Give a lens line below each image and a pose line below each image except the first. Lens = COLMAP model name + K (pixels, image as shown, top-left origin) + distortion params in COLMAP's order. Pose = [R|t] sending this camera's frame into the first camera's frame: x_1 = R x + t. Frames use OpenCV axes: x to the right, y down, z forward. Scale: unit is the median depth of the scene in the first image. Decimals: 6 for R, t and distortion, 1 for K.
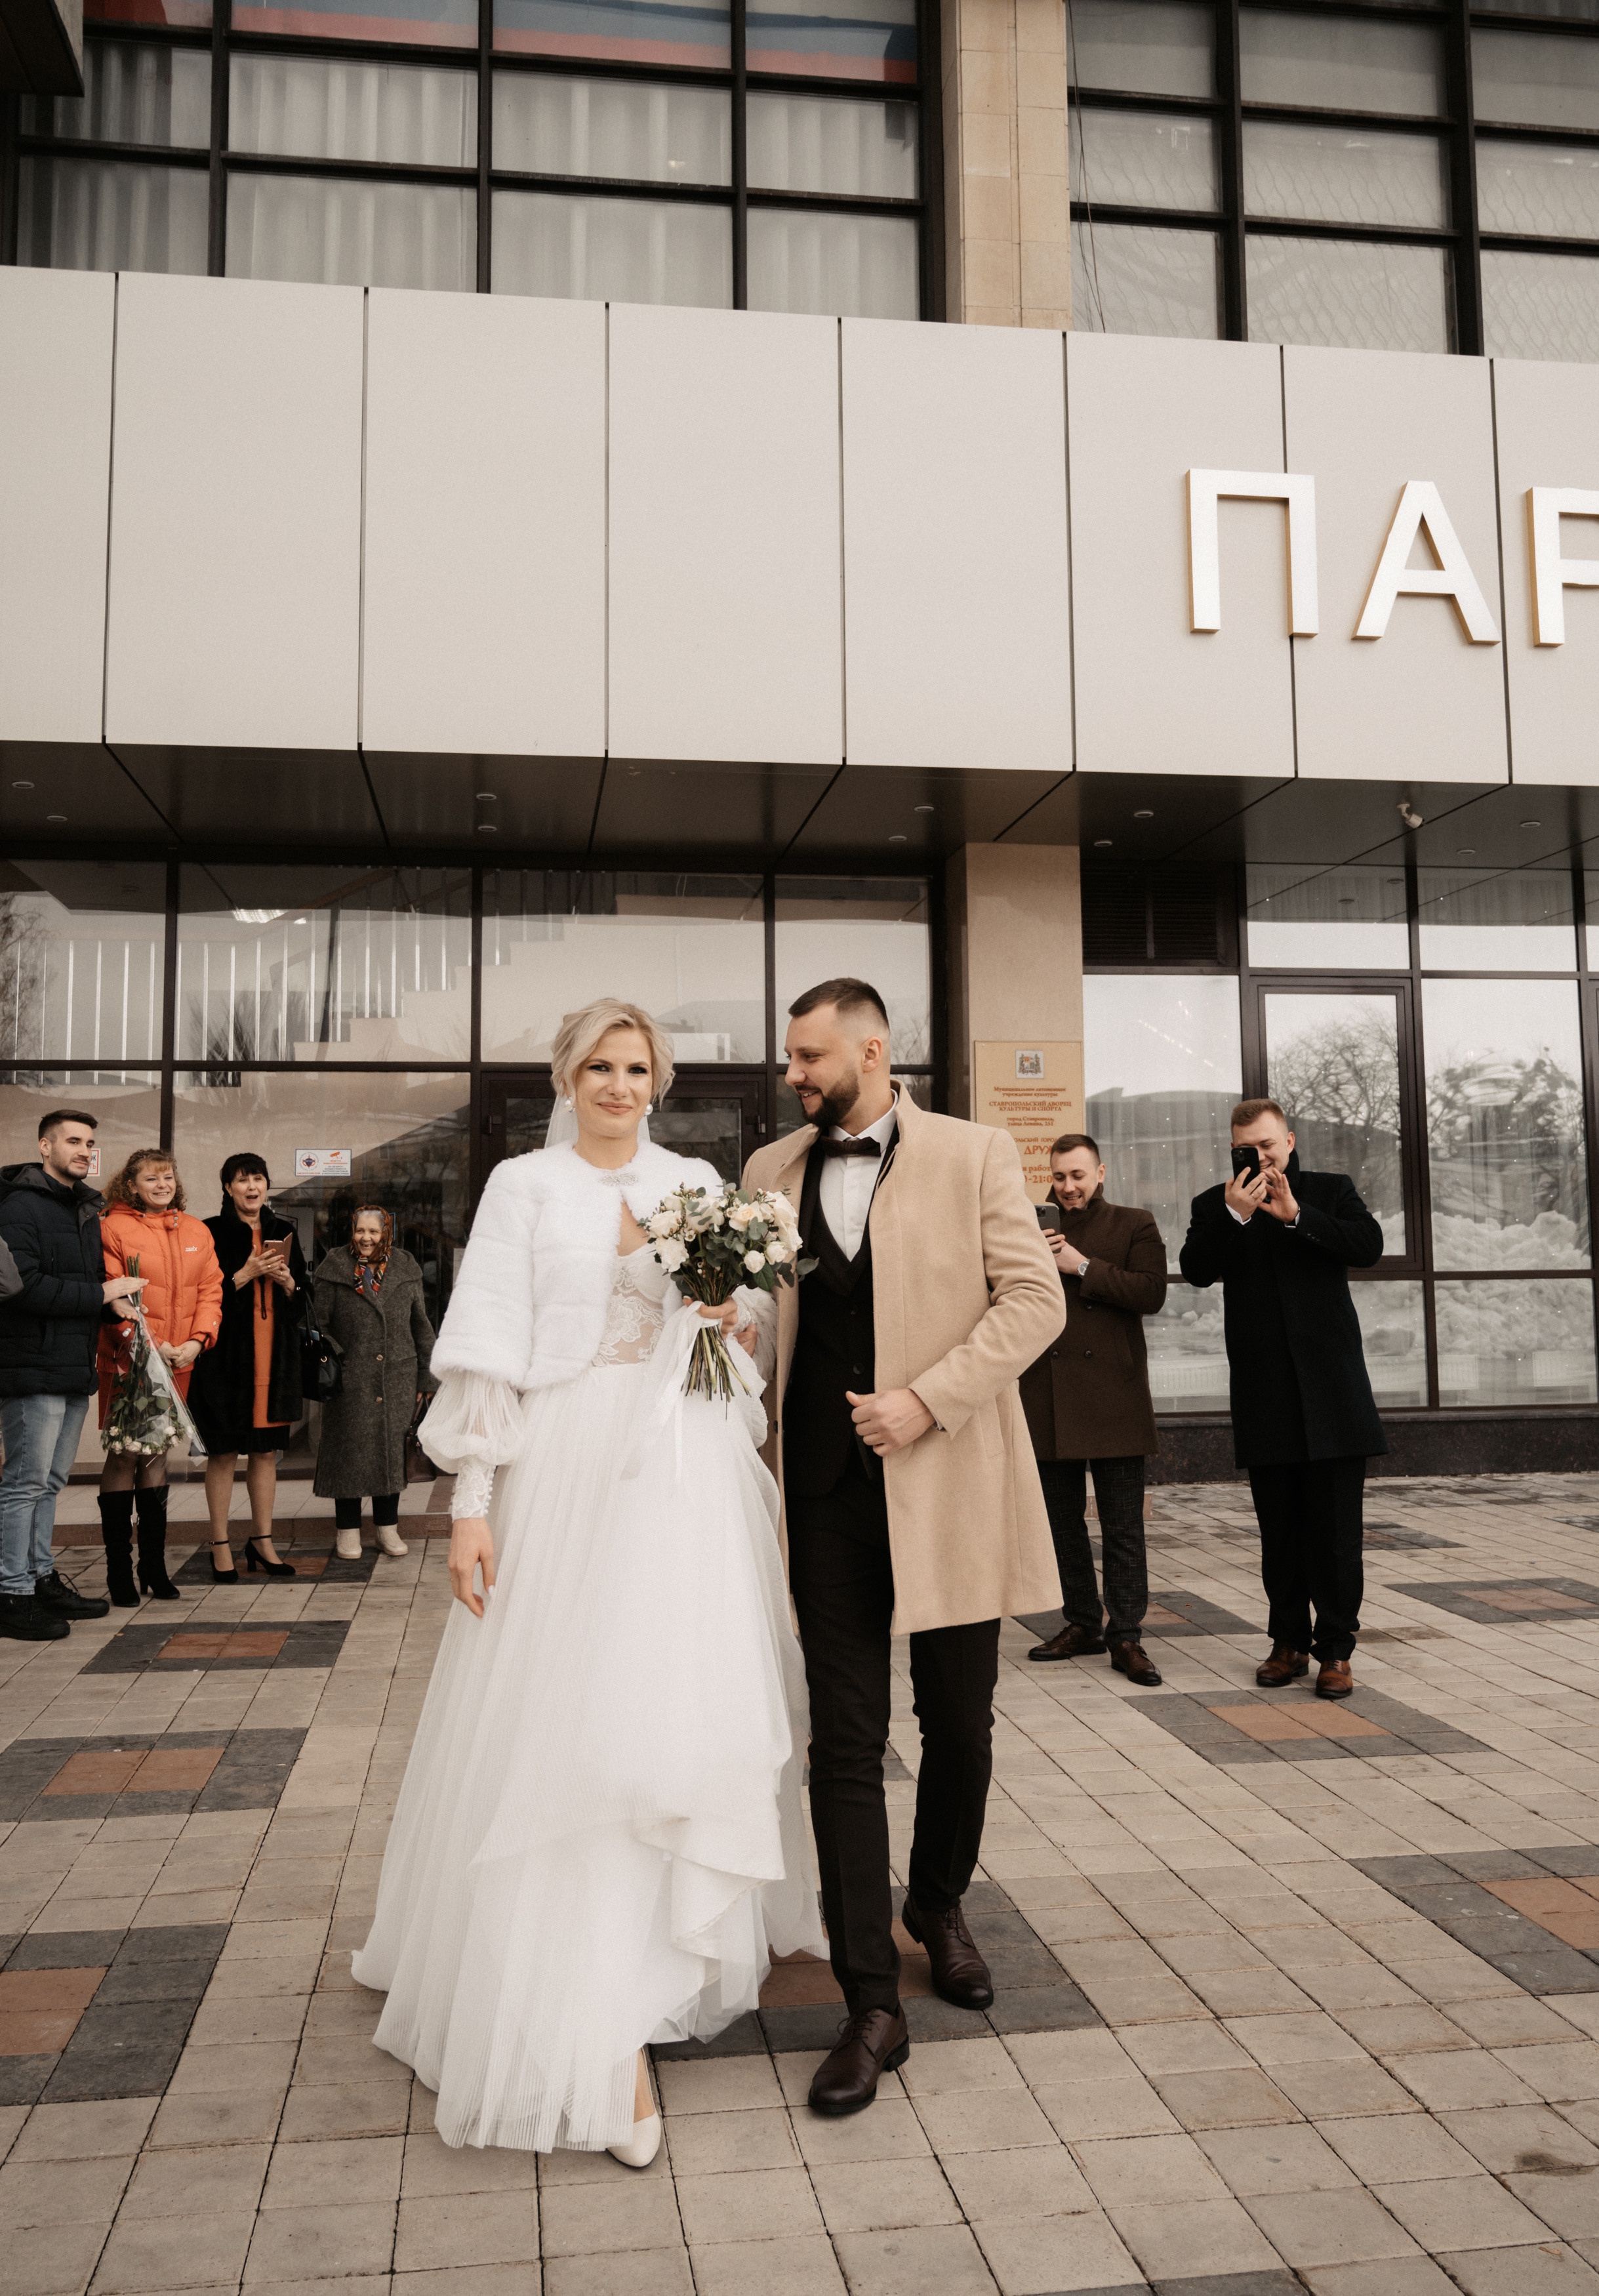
lens RADIAL K [[1937.4, 0, 781.8], [0, 1937.4, 1048.1], [0, 0, 1]] dist [0.002469, 0.009061]
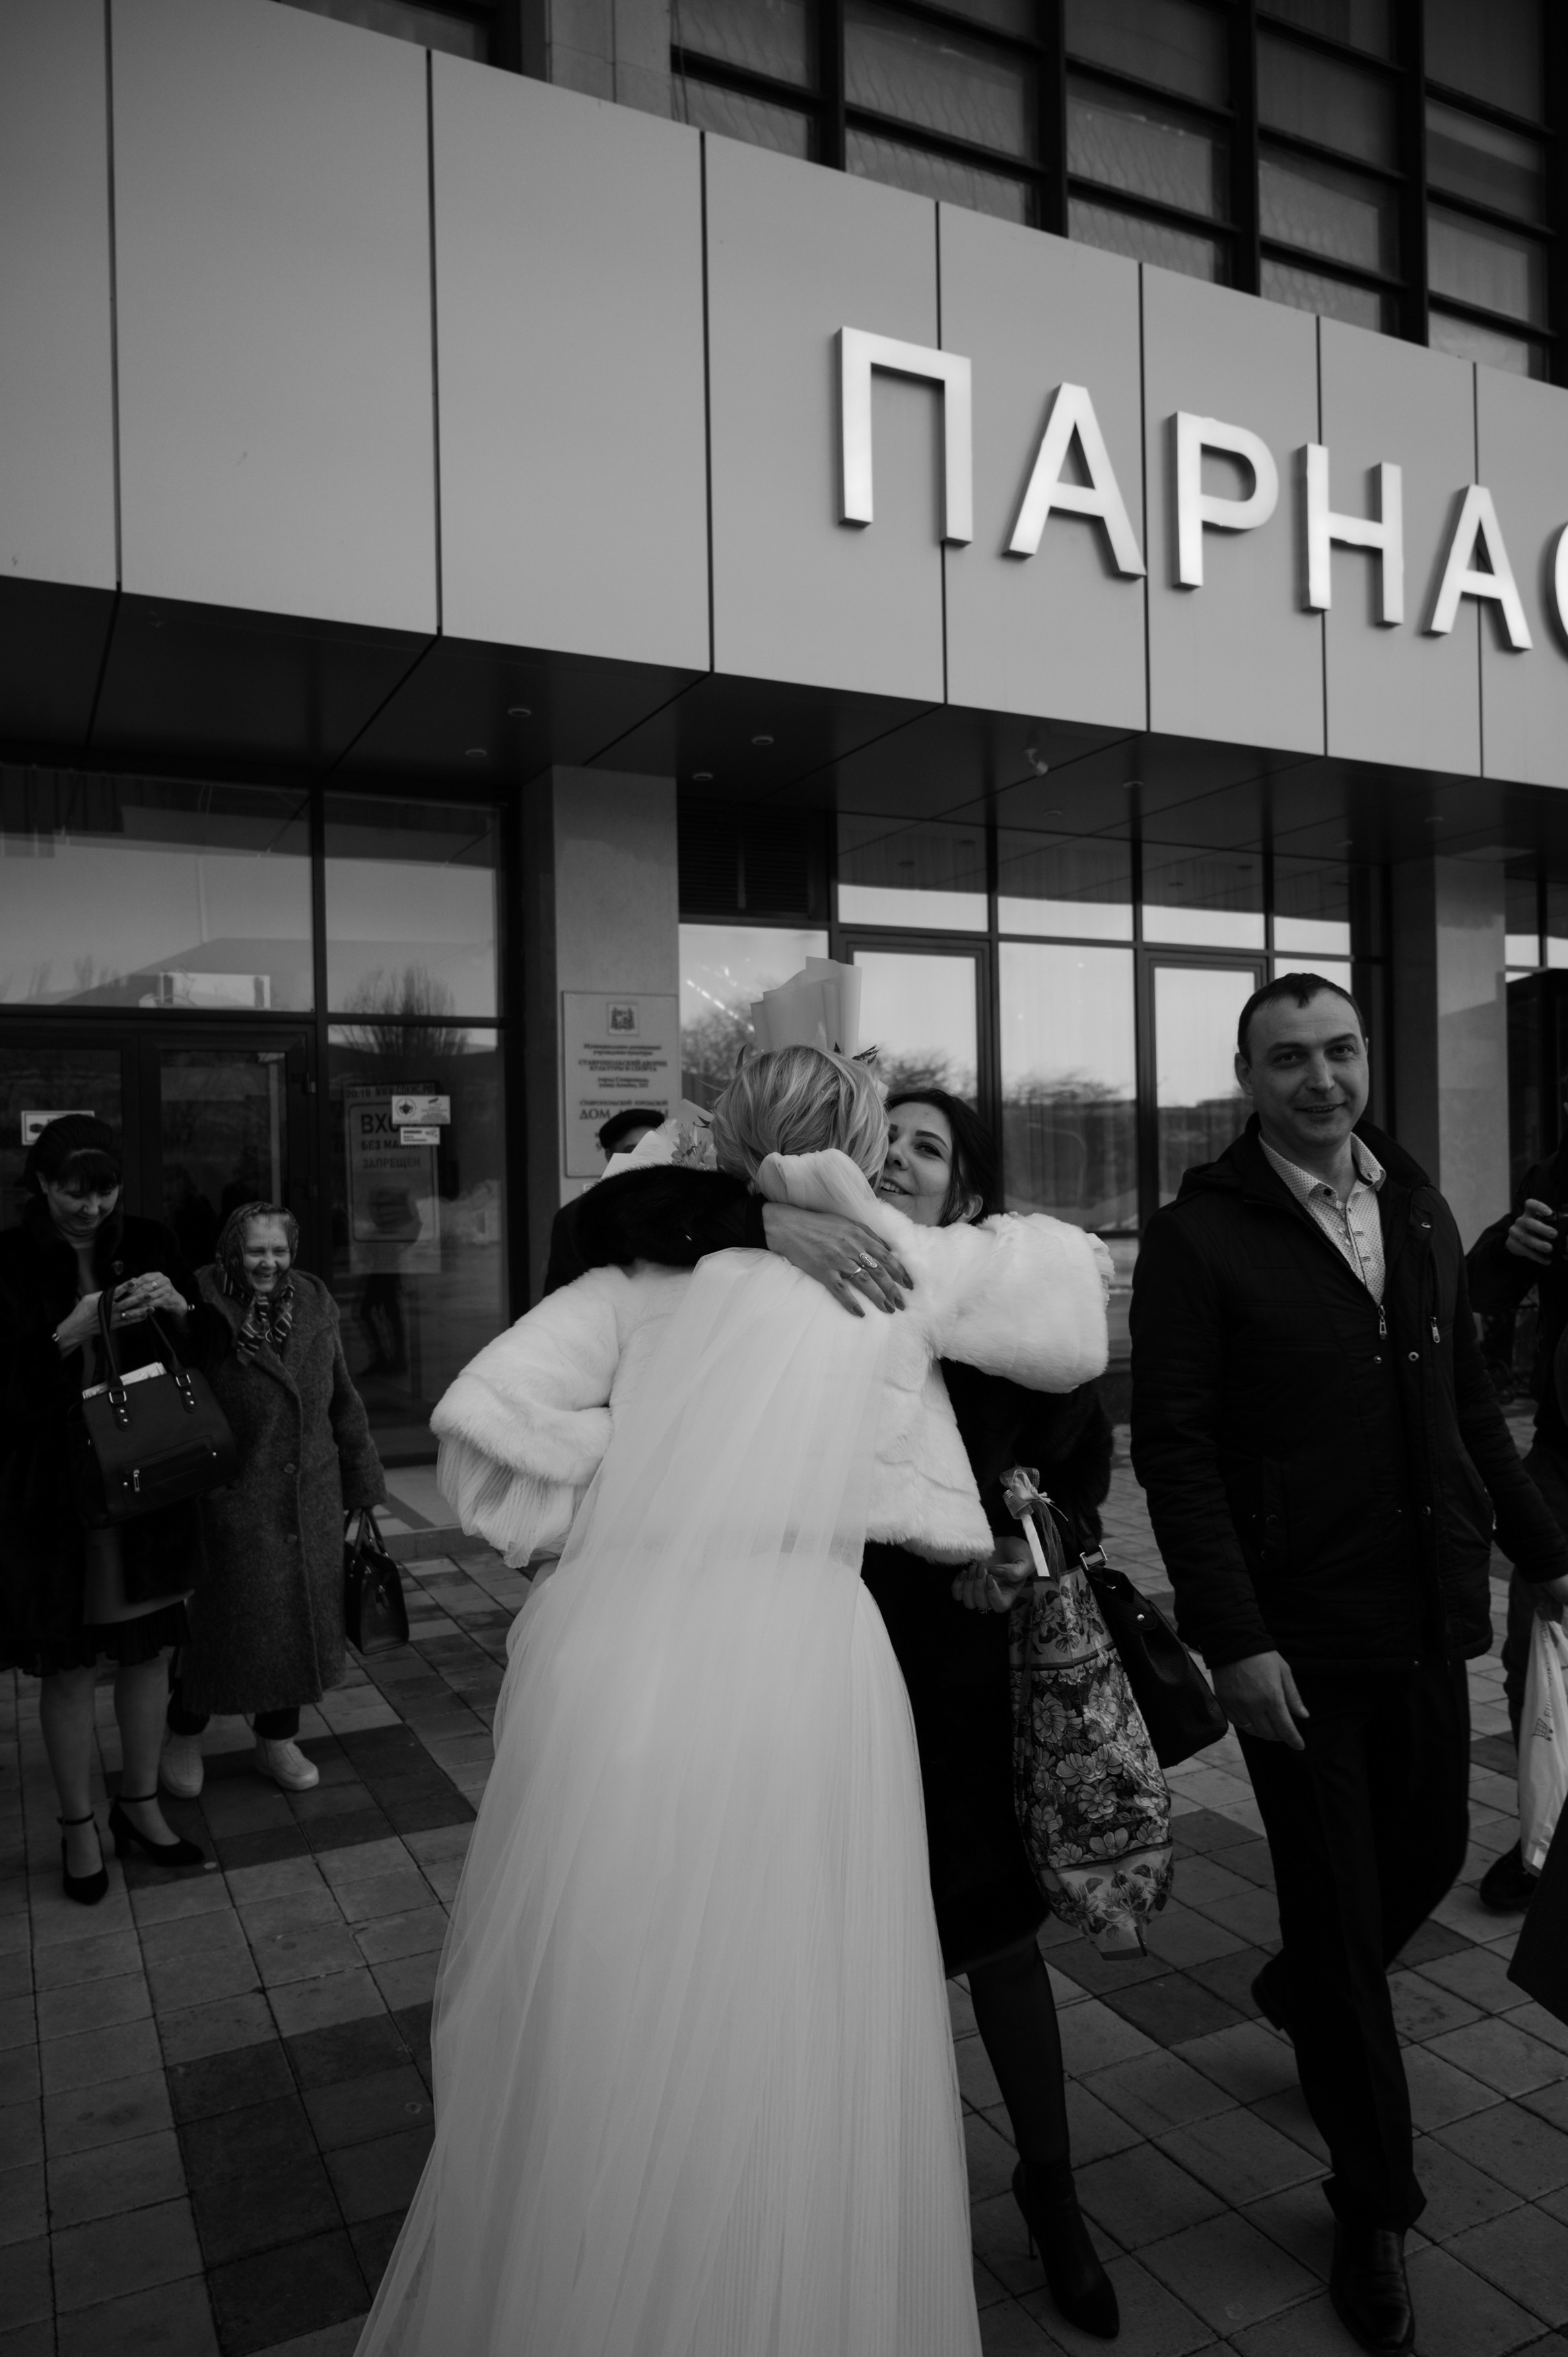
lens RADIAL K [[1617.1, 0, 787.5], [0, 1617.1, 1158.1], [0, 0, 1]] dist [-0.023973, 0.058254]
pose [[0.948243, -0.006258, 0.317484, -0.037457], [-0.020910, 0.996405, 0.082093, 0.009445], [-0.316856, -0.084482, 0.944703, 0.259353]]
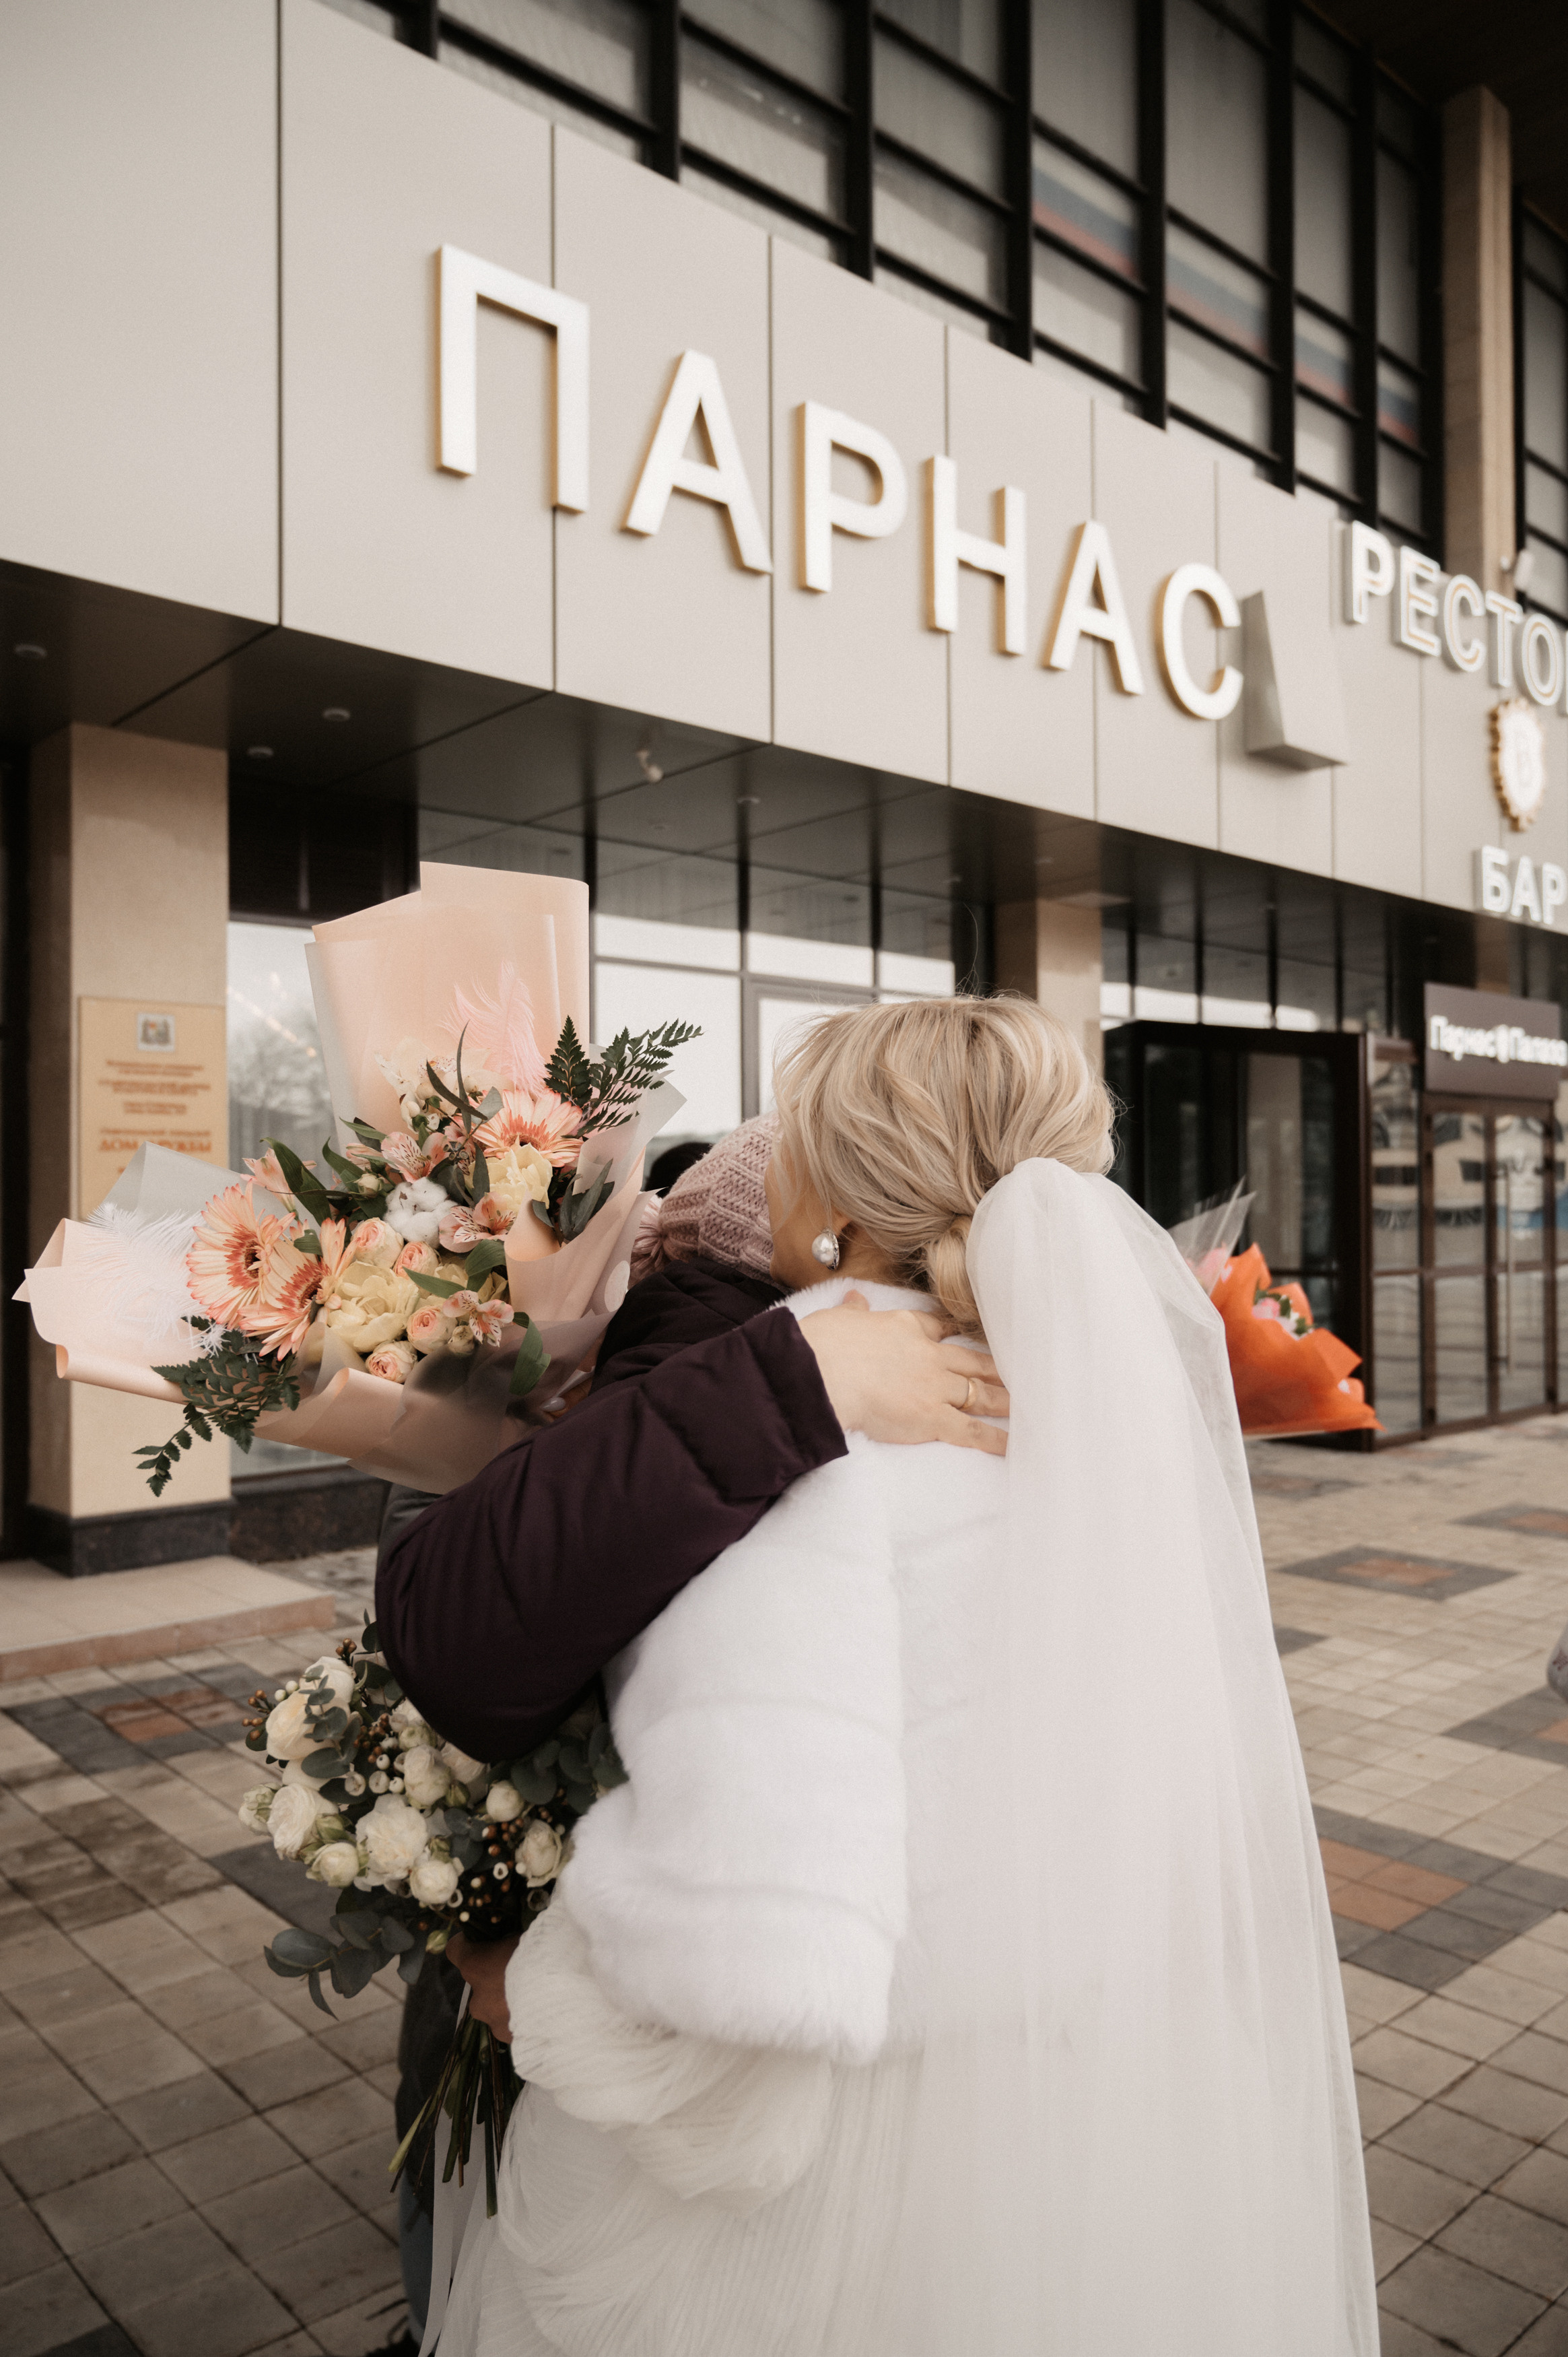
lens RADIAL K [[1686.2, 0, 787.3], [0, 1686.2, 1183.6], [0, 0, 1]] dist [-0.003365, 0.006047]
pose [[0.831569, 0.010440, 0.555324, -0.031074], [-0.058081, 0.995976, 0.068250, 0.007816], [-0.552377, -0.089008, 0.828829, 0.311309]]
